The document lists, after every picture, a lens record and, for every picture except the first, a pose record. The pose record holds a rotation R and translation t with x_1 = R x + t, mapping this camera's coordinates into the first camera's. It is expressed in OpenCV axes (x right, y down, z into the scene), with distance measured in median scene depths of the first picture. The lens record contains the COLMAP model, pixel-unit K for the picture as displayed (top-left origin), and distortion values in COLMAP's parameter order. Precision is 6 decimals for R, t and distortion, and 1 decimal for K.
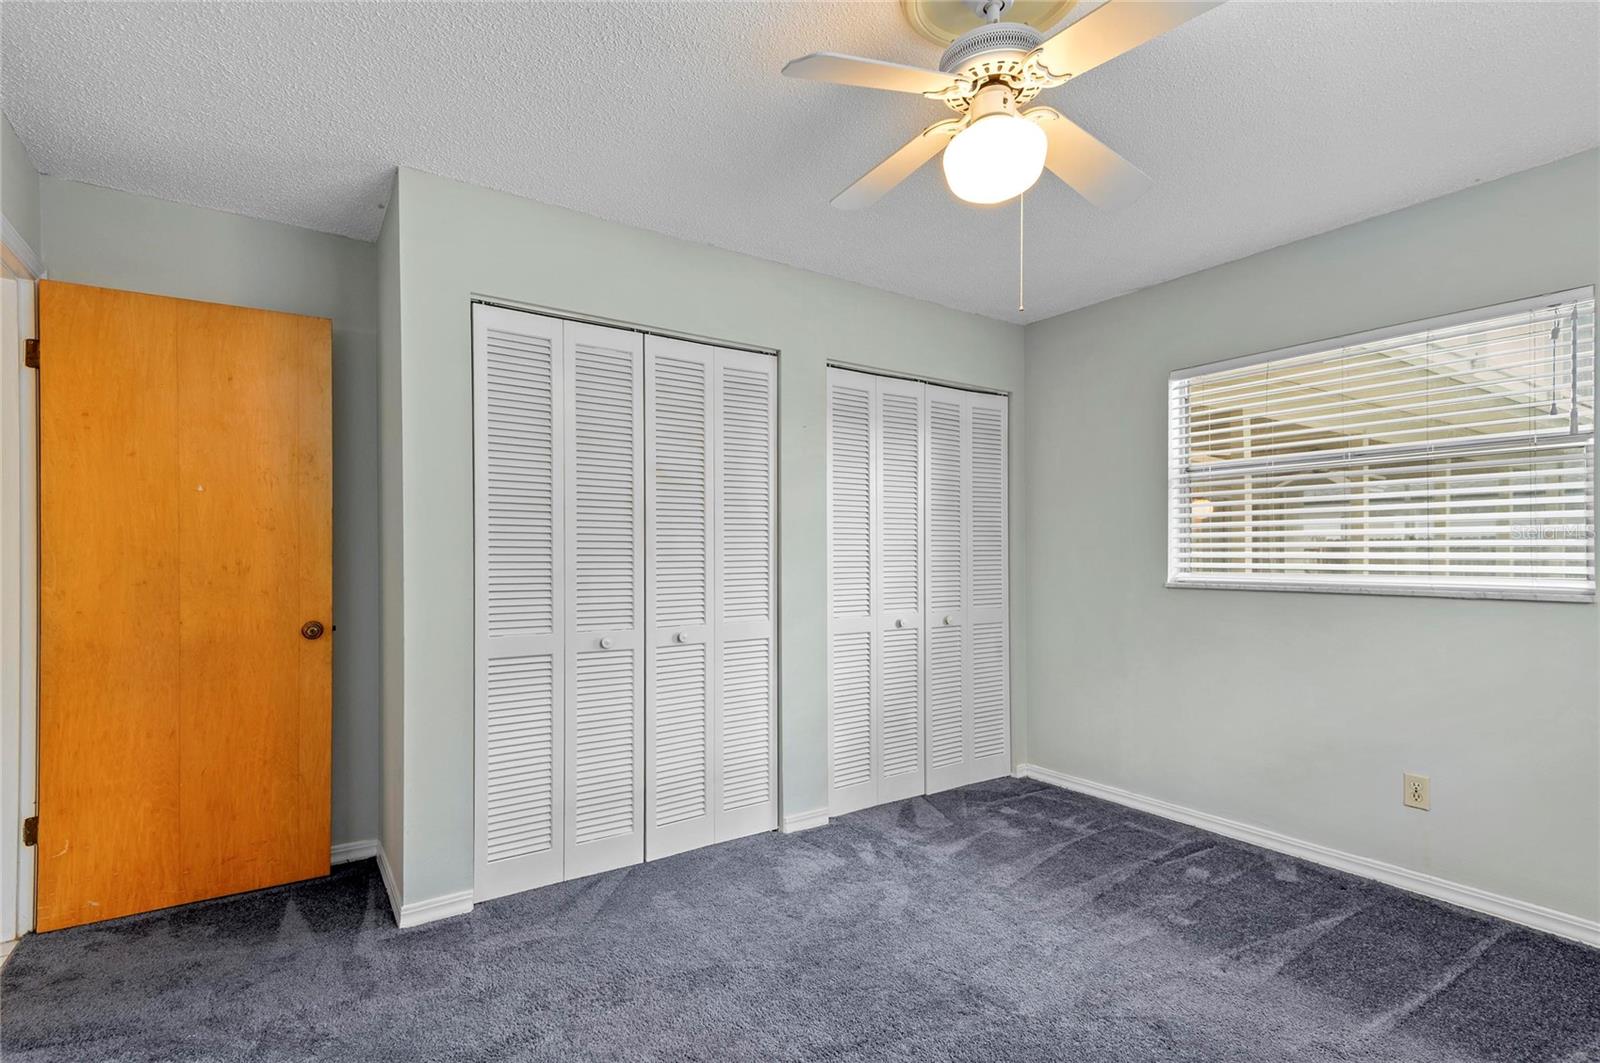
lens RADIAL K [[751.2, 0, 818.7], [0, 751.2, 559.3], [0, 0, 1]] dist [-0.005217, 0.001406]
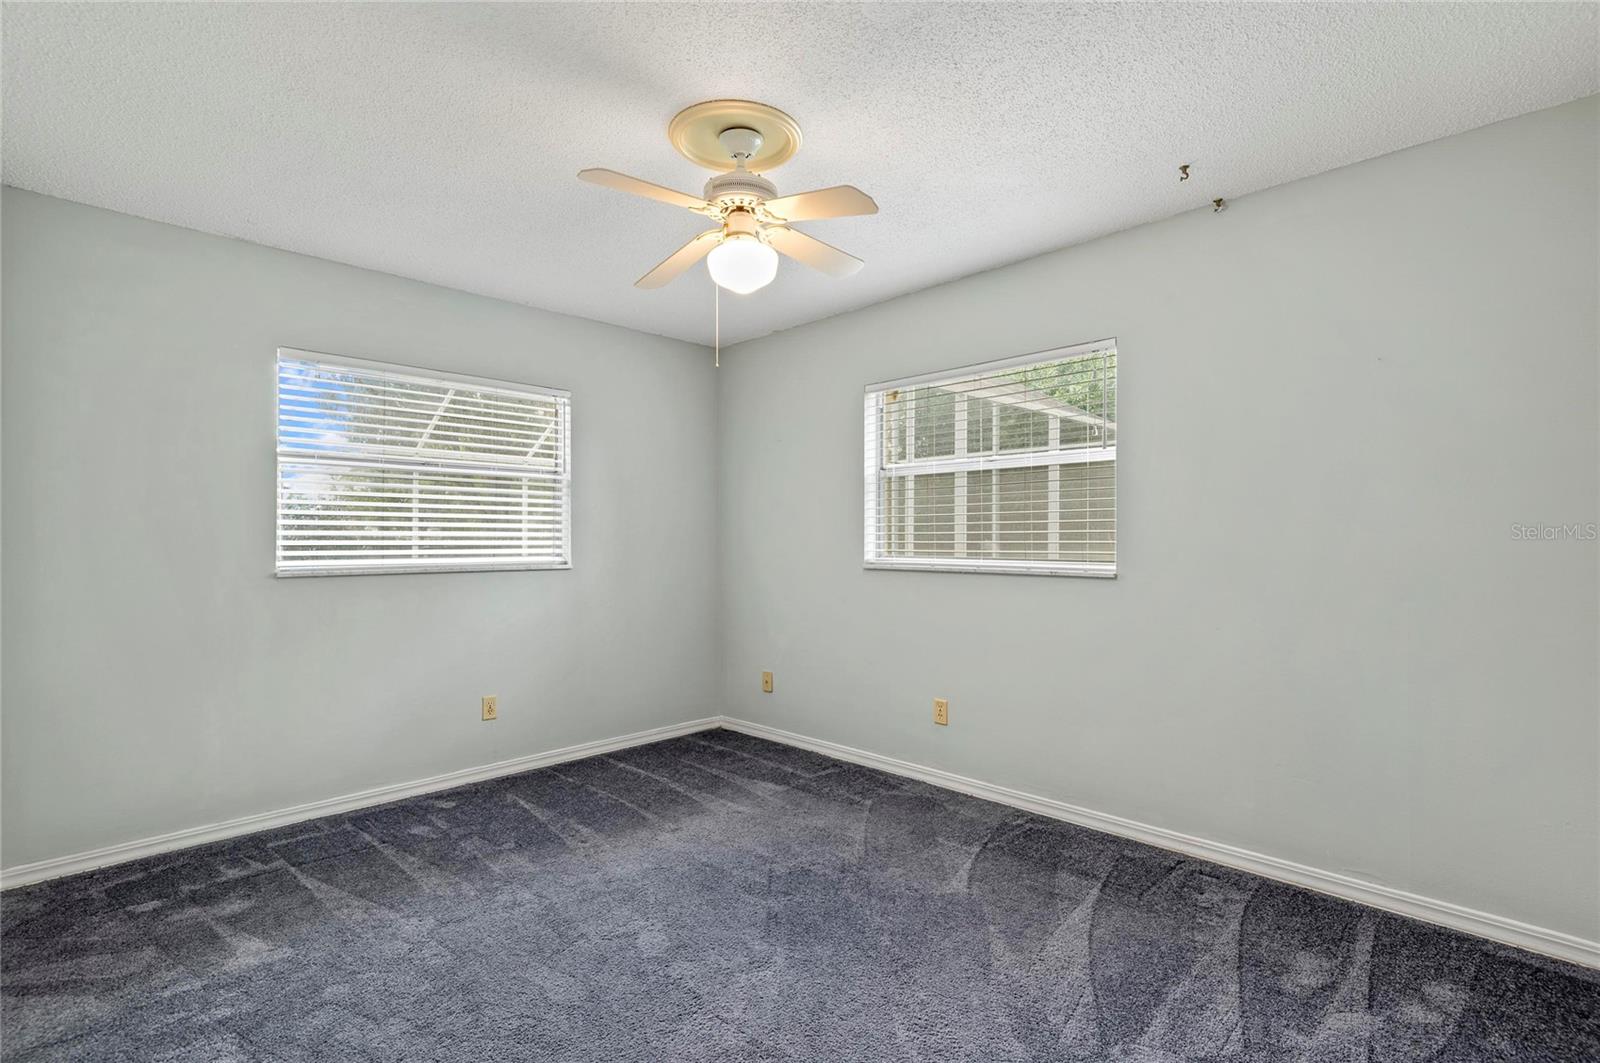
lens RADIAL K [[751.2, 0, 801.7], [0, 751.2, 538.4], [0, 0, 1]] dist [-0.005217, 0.001406]
pose [[-0.180096, 0.002070, 0.983647, -0.624045], [0.004113, 0.999991, -0.001351, -0.008055], [-0.983640, 0.003802, -0.180103, 0.586612]]
